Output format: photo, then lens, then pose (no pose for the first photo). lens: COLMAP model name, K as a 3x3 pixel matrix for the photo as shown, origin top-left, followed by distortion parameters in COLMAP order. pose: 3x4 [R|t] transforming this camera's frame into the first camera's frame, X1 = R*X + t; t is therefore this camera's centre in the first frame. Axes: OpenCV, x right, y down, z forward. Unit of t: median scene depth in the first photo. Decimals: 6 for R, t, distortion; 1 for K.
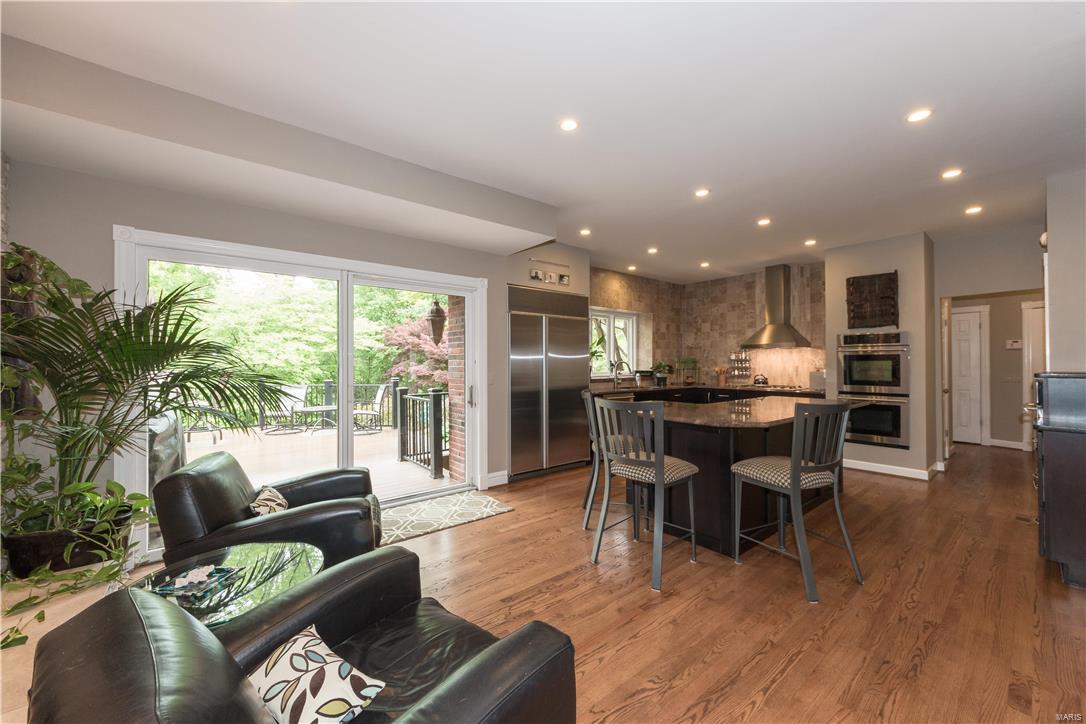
lens RADIAL K [[412.5, 0, 543.0], [0, 412.5, 361.9], [0, 0, 1]] dist [0.003658, 0.000096]
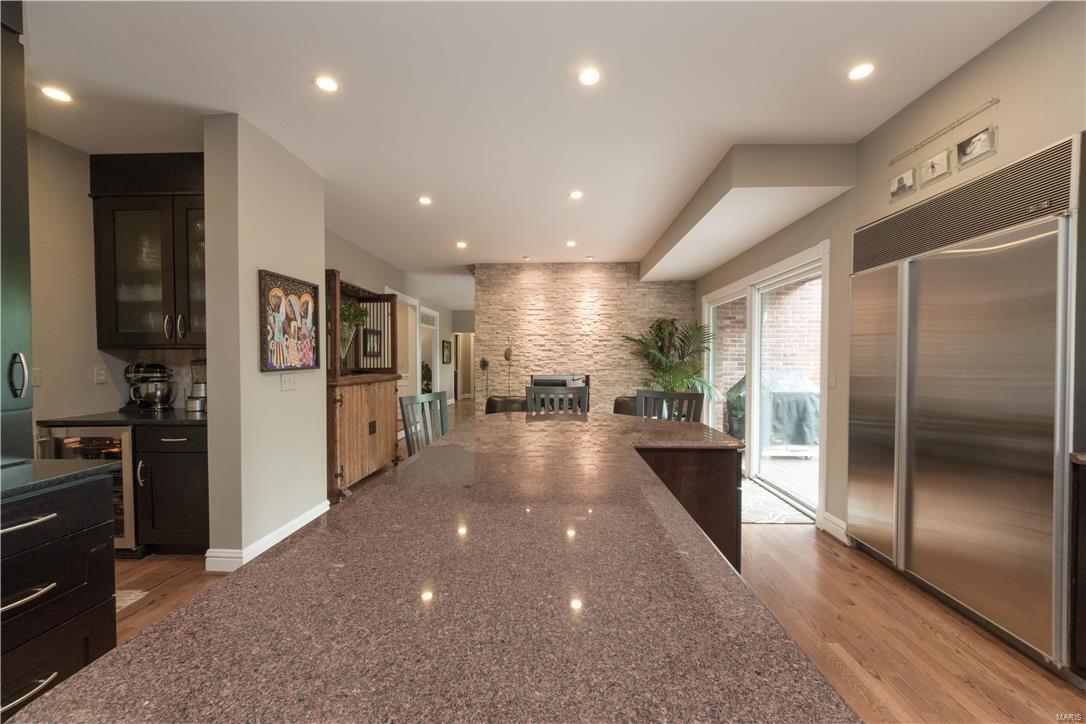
lens RADIAL K [[412.5, 0, 542.8], [0, 412.5, 363.5], [0, 0, 1]] dist [0.003658, 0.000096]
pose [[-0.657554, -0.005070, -0.753390, 0.674366], [-0.013496, 0.999896, 0.005051, 0.017146], [0.753286, 0.013490, -0.657554, 1.013083]]
